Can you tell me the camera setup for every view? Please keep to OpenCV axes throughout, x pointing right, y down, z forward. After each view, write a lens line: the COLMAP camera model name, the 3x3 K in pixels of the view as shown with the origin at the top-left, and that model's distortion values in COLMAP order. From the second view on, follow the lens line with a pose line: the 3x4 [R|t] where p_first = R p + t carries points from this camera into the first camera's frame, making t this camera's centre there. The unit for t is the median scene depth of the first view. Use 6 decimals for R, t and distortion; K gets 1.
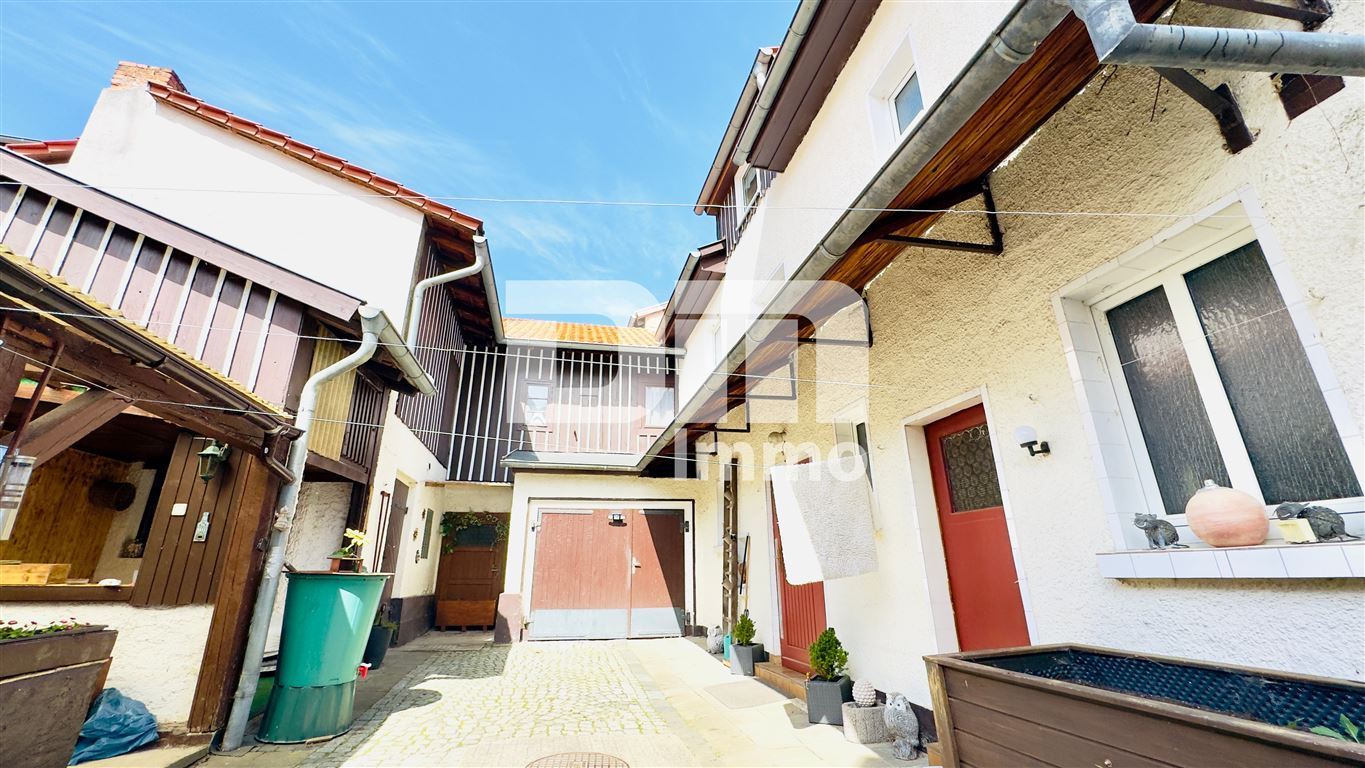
lens RADIAL K [[543.1, 0, 682.5], [0, 543.1, 384.0], [0, 0, 1]] dist [-0.001759, -0.000080]
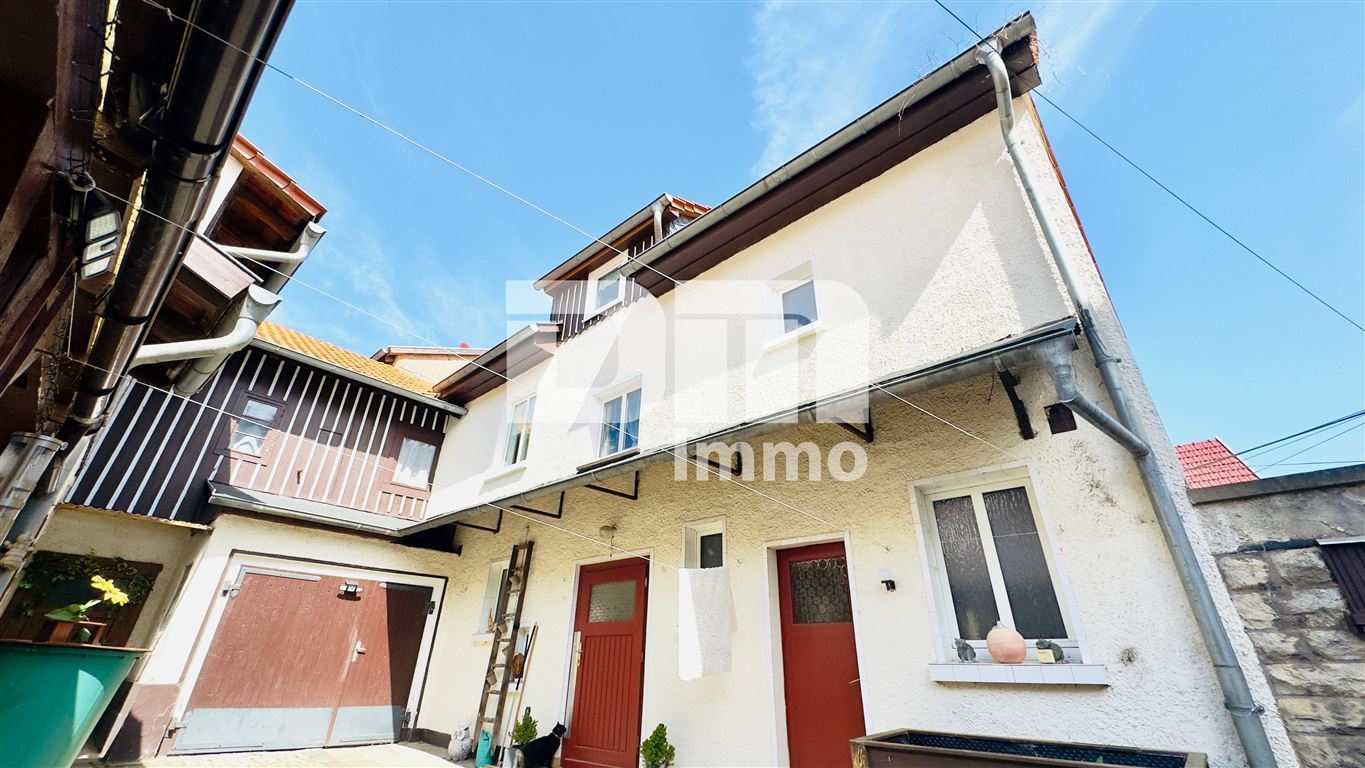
lens RADIAL K [[543.1, 0, 682.5], [0, 543.1, 384.0], [0, 0, 1]] dist [-0.001759, -0.000080]
pose [[0.815524, 0.296261, 0.497142, -0.271808], [-0.219082, 0.953143, -0.208618, 0.011692], [-0.535653, 0.061218, 0.842216, 0.014156]]
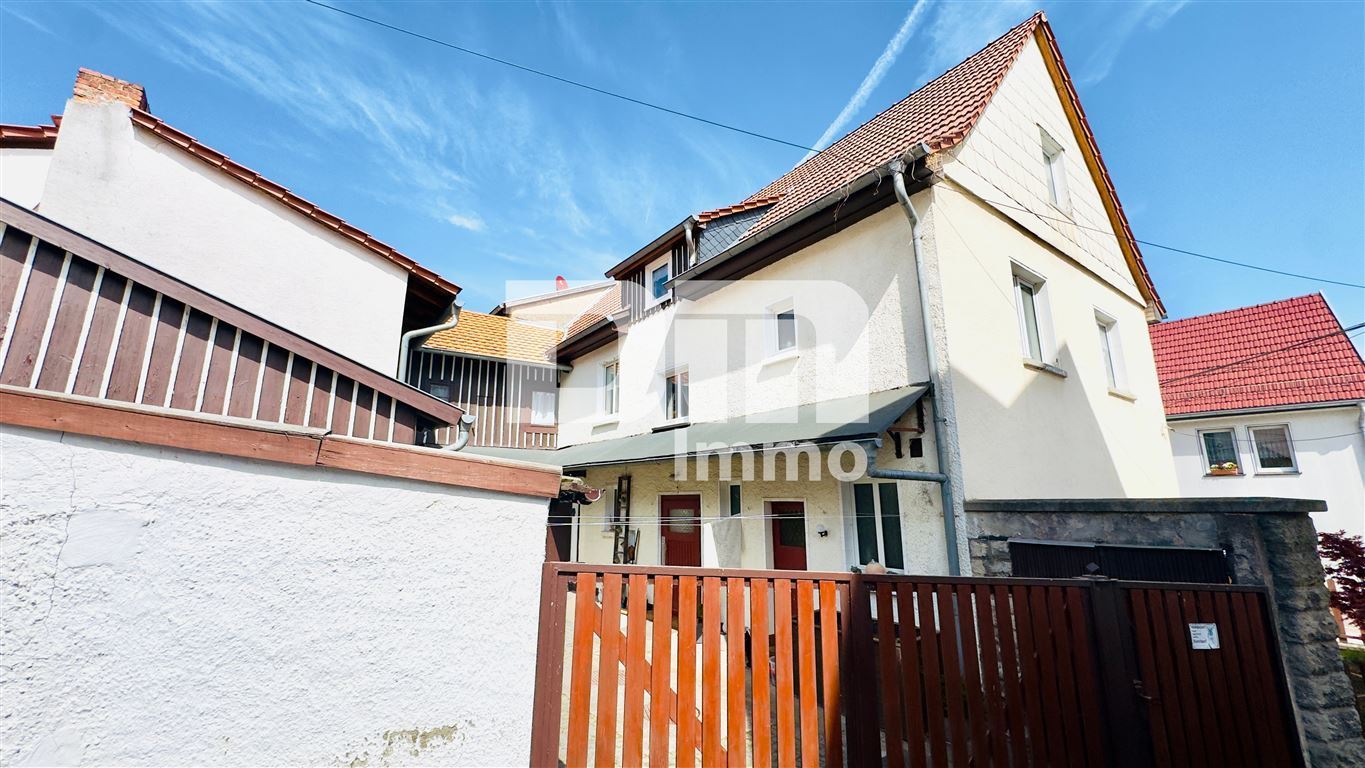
lens RADIAL K [[543.1, 0, 682.5], [0, 543.1, 384.0], [0, 0, 1]] dist [-0.001759, -0.000080]
pose [[0.915710, 0.087339, 0.392233, -0.395274], [-0.135183, 0.986158, 0.096011, -0.285153], [-0.378418, -0.140941, 0.914842, -0.381614]]
